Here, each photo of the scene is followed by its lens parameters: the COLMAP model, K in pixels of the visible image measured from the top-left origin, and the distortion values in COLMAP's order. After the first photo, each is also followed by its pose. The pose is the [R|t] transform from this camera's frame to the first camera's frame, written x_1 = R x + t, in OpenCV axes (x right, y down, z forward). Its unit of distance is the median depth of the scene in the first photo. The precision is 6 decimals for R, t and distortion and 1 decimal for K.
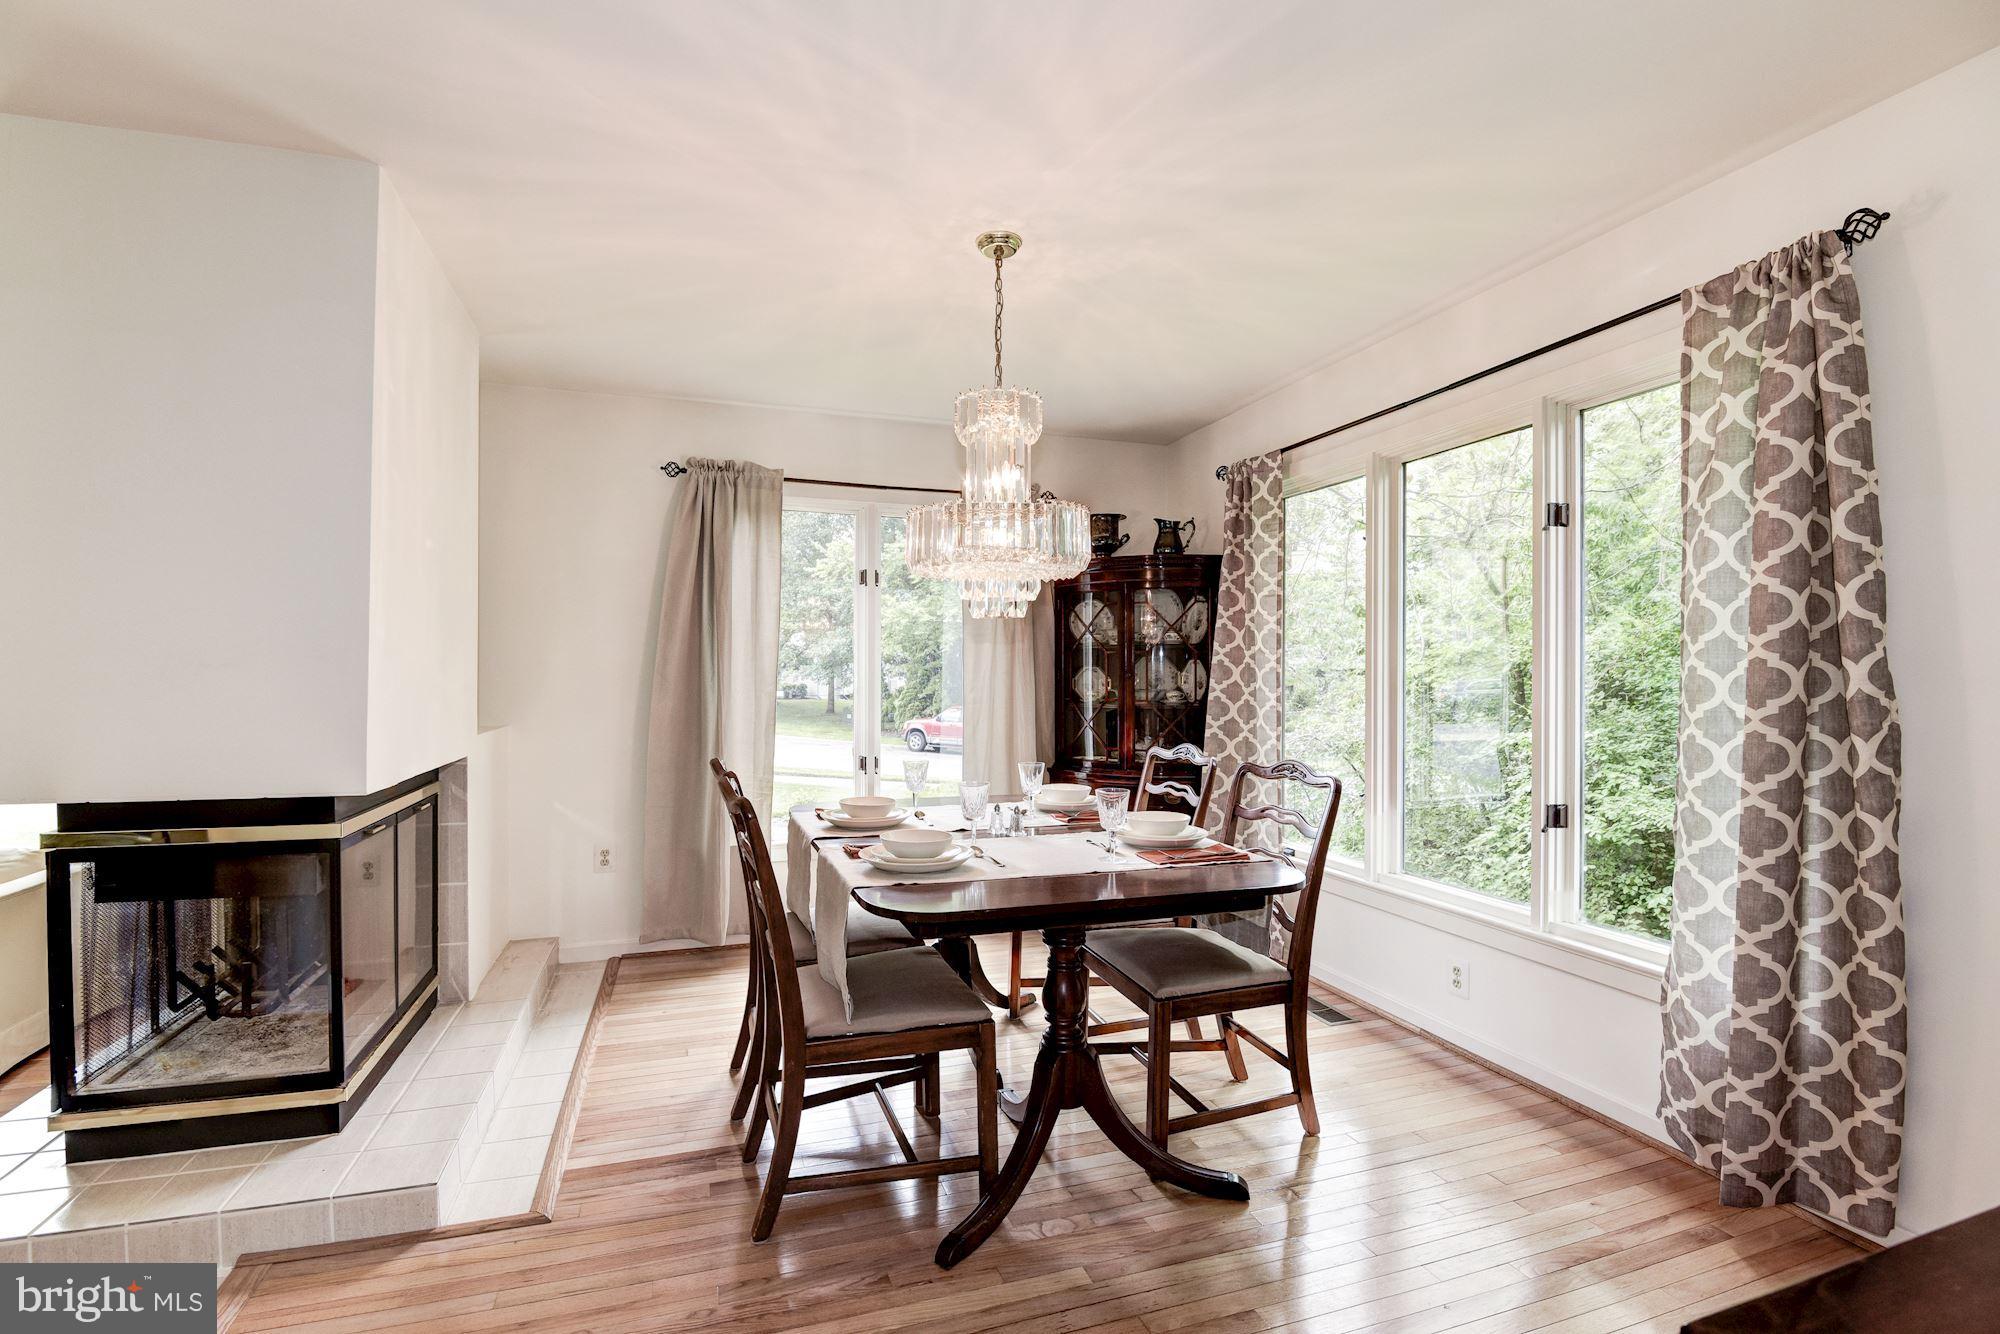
lens RADIAL K [[922.1, 0, 1004.9], [0, 922.1, 672.2], [0, 0, 1]] dist [-0.018413, -0.004652]
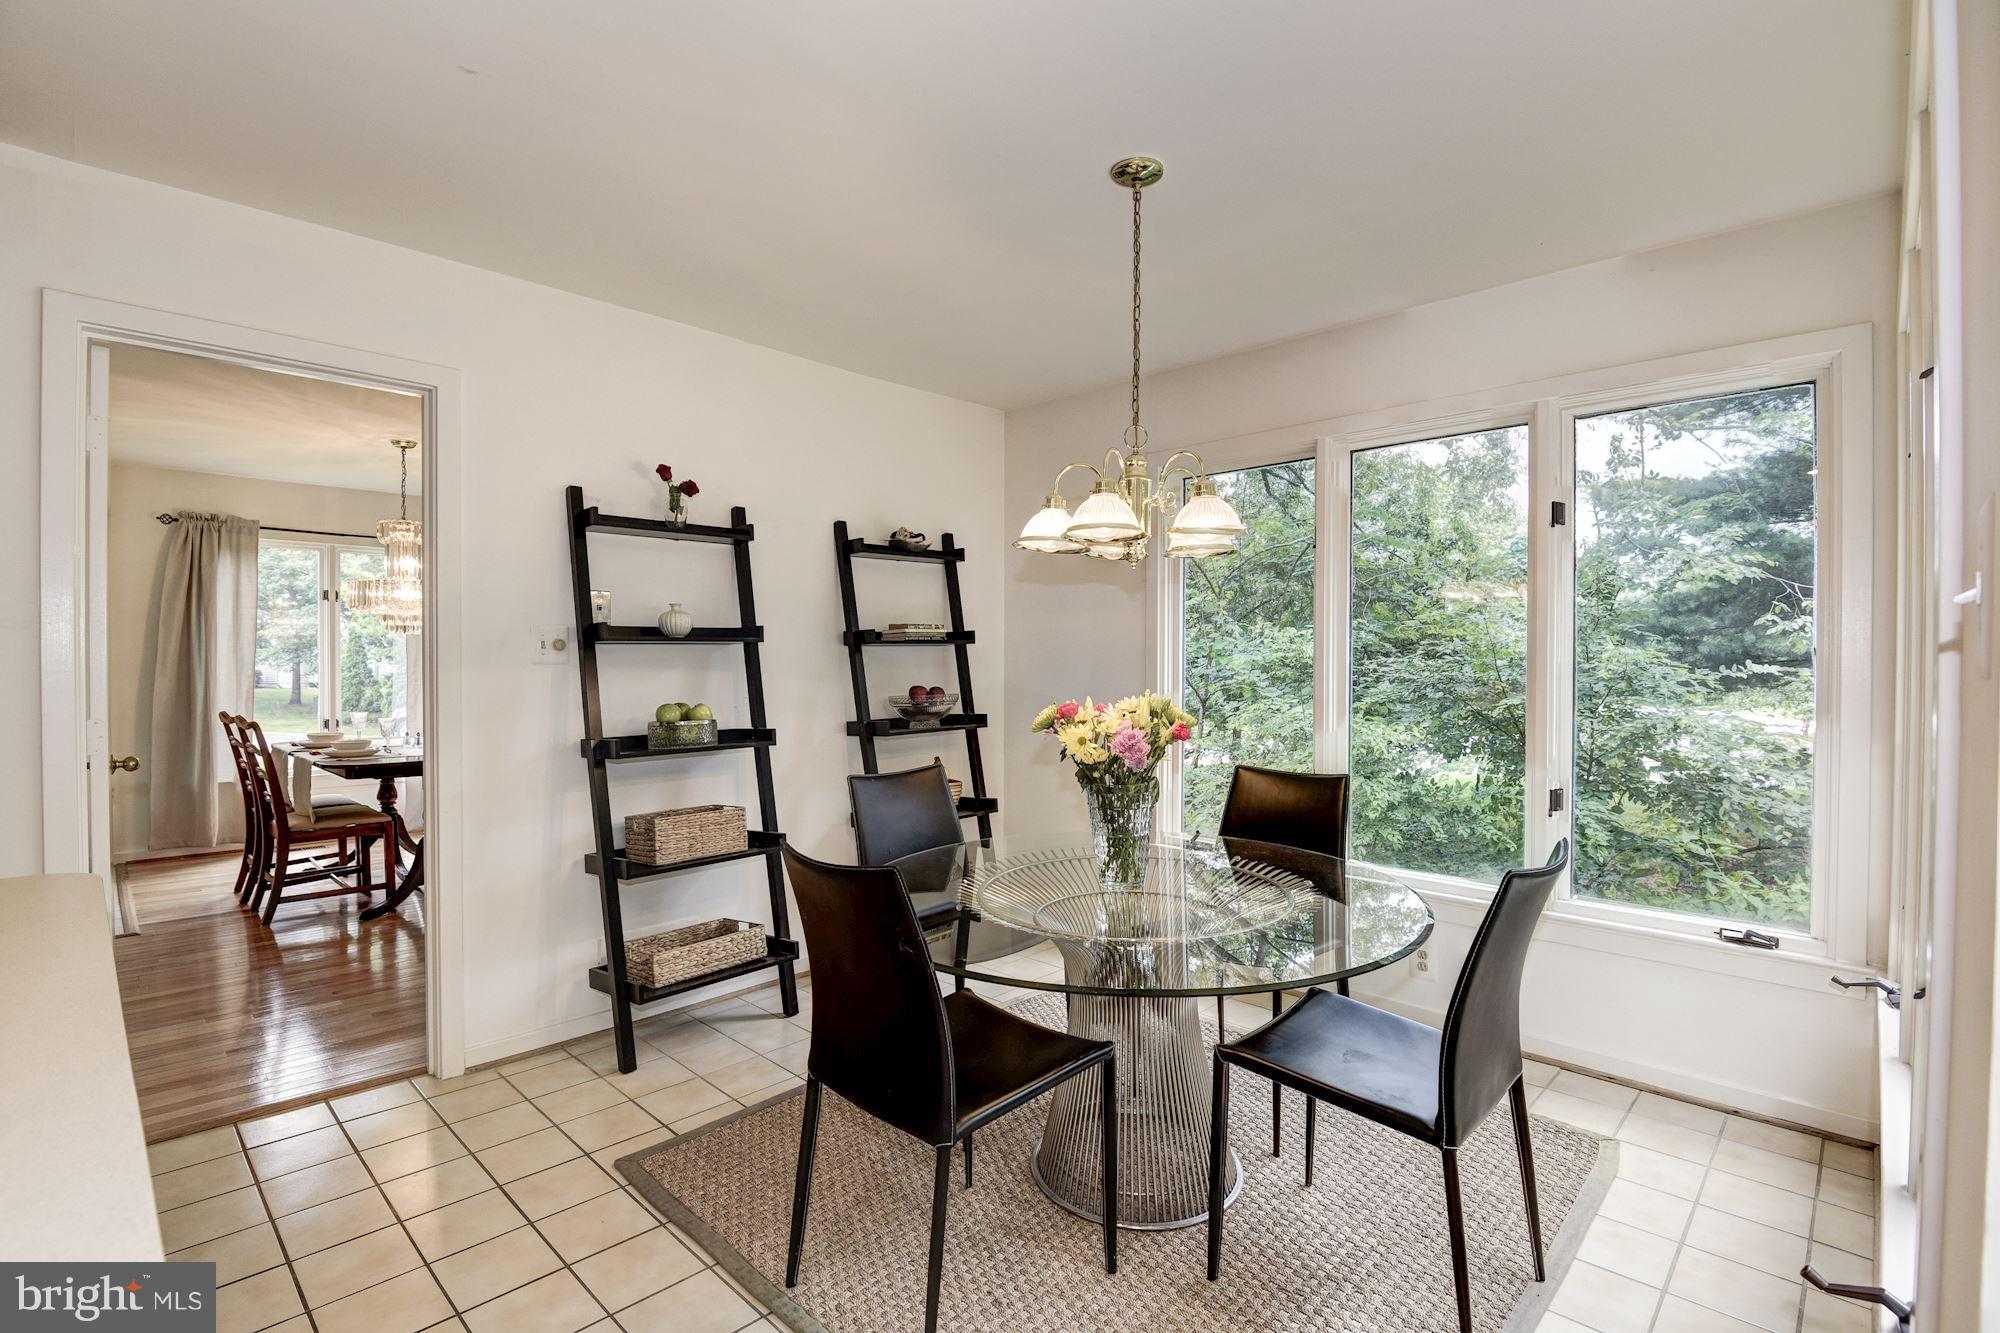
lens RADIAL K [[922.1, 0, 993.5], [0, 922.1, 672.5], [0, 0, 1]] dist [-0.018413, -0.004652]
pose [[0.892465, -0.004071, 0.451099, 0.147819], [-0.003109, 0.999880, 0.015174, -0.008157], [-0.451107, -0.014945, 0.892345, -0.820588]]
